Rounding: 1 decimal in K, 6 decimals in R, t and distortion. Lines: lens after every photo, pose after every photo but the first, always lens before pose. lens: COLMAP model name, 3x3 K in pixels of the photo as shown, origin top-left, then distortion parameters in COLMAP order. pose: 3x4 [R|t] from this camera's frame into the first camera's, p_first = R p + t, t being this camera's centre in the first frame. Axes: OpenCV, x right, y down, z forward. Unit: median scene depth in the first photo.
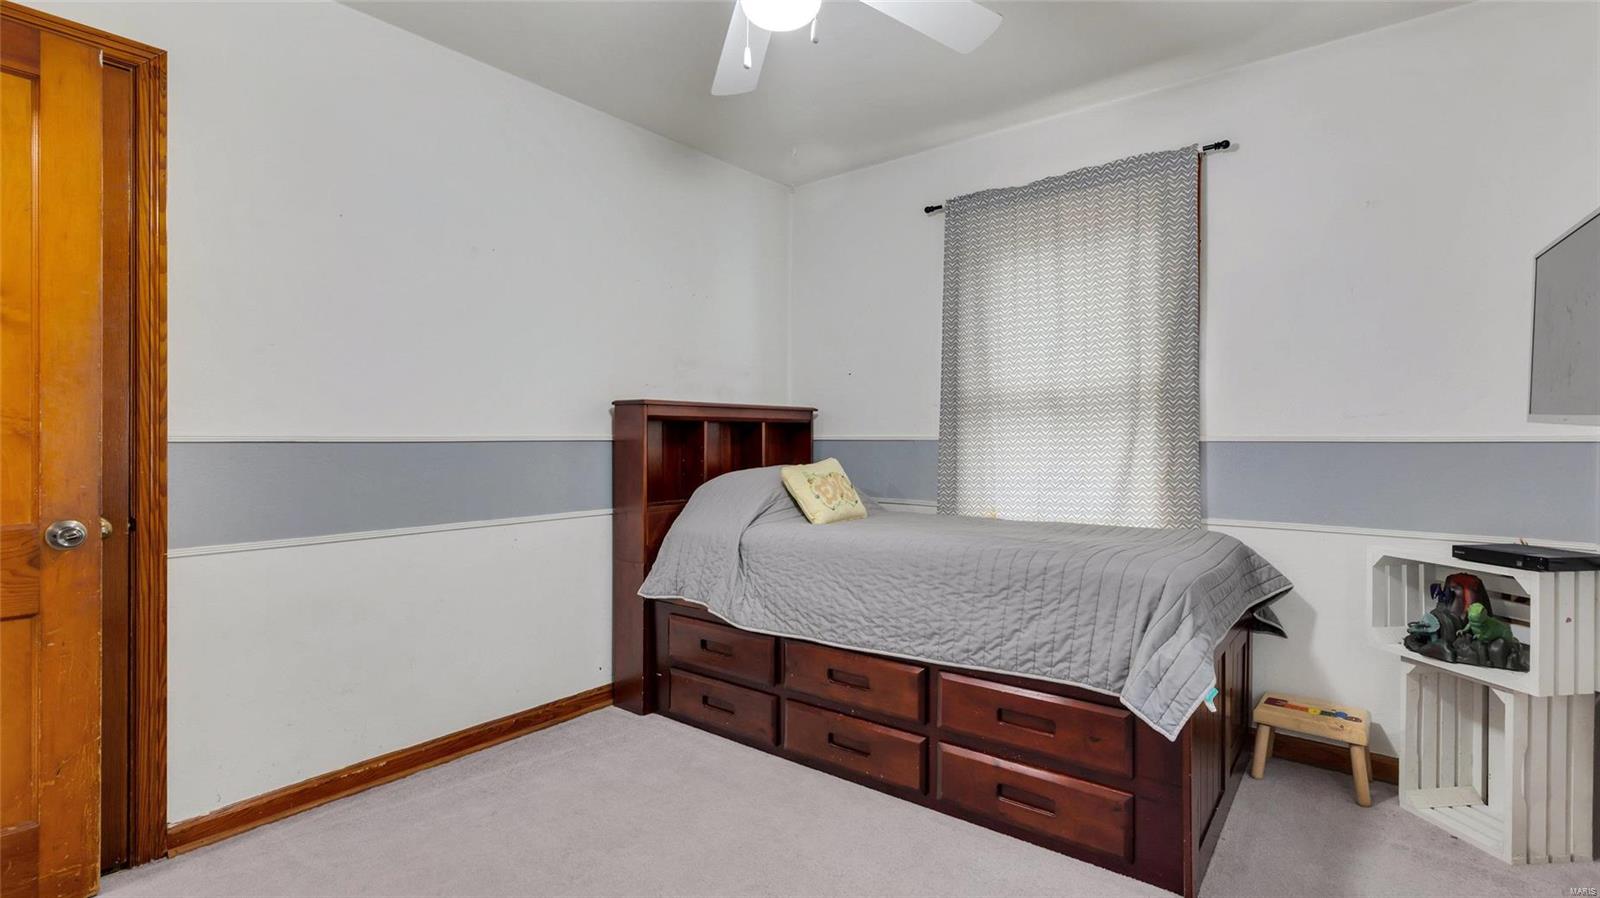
lens RADIAL K [[729.5, 0, 790.2], [0, 729.5, 441.8], [0, 0, 1]] dist [-0.002496, -0.000220]
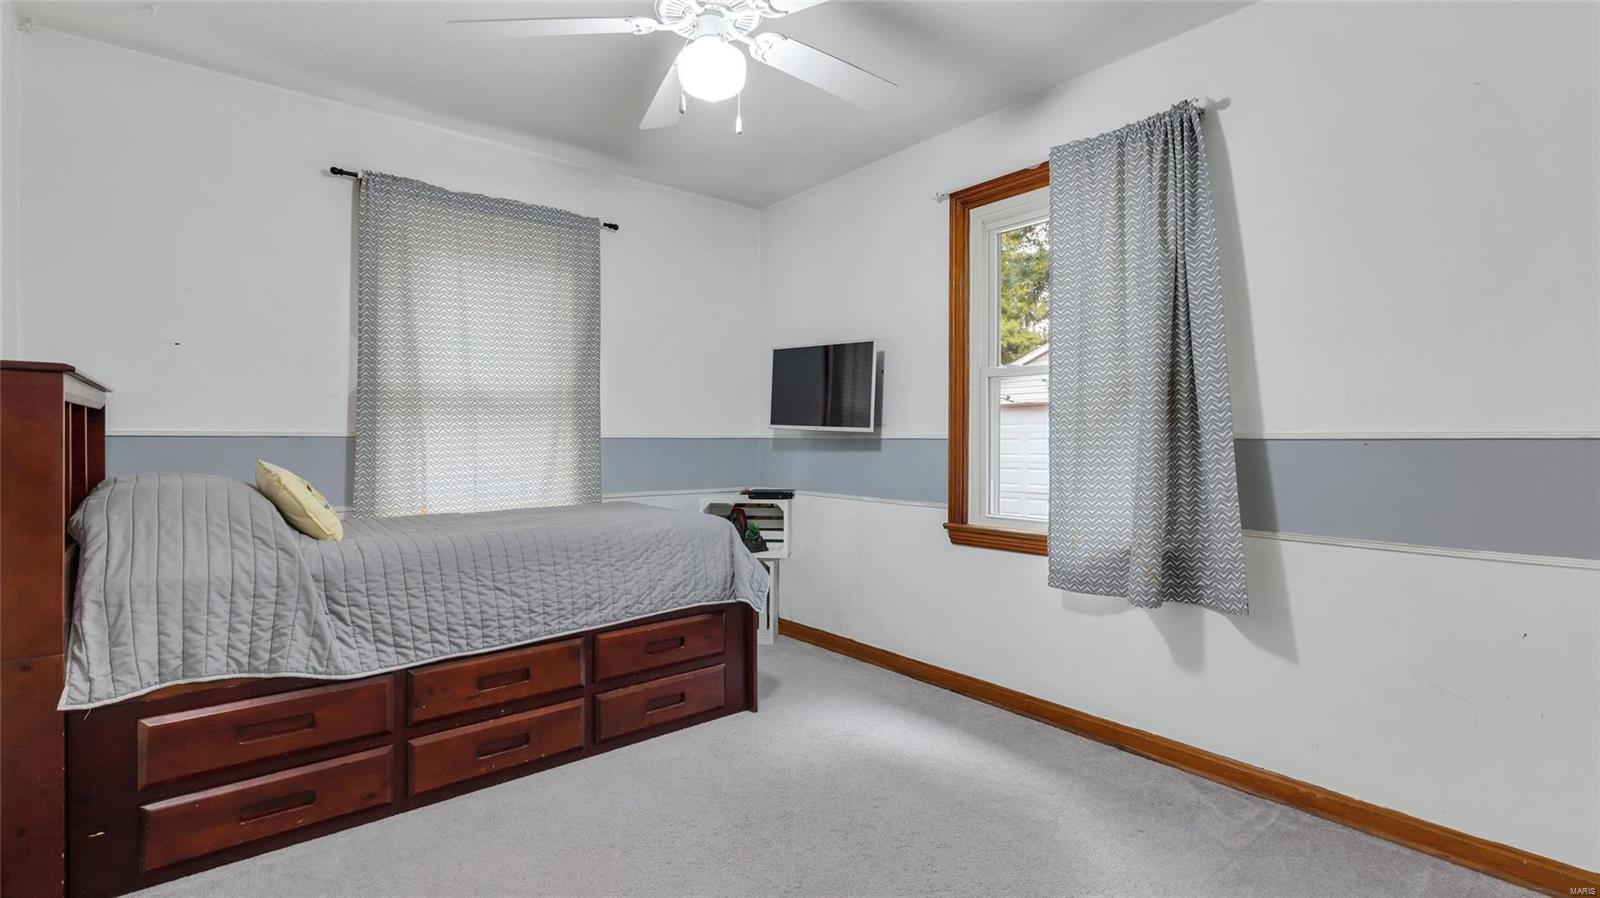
lens RADIAL K [[729.5, 0, 790.9], [0, 729.5, 447.3], [0, 0, 1]] dist [-0.002496, -0.000220]
pose [[0.199841, -0.012117, 0.979753, -0.794446], [-0.002638, 0.999913, 0.012905, -0.001684], [-0.979825, -0.005163, 0.199791, 0.418091]]
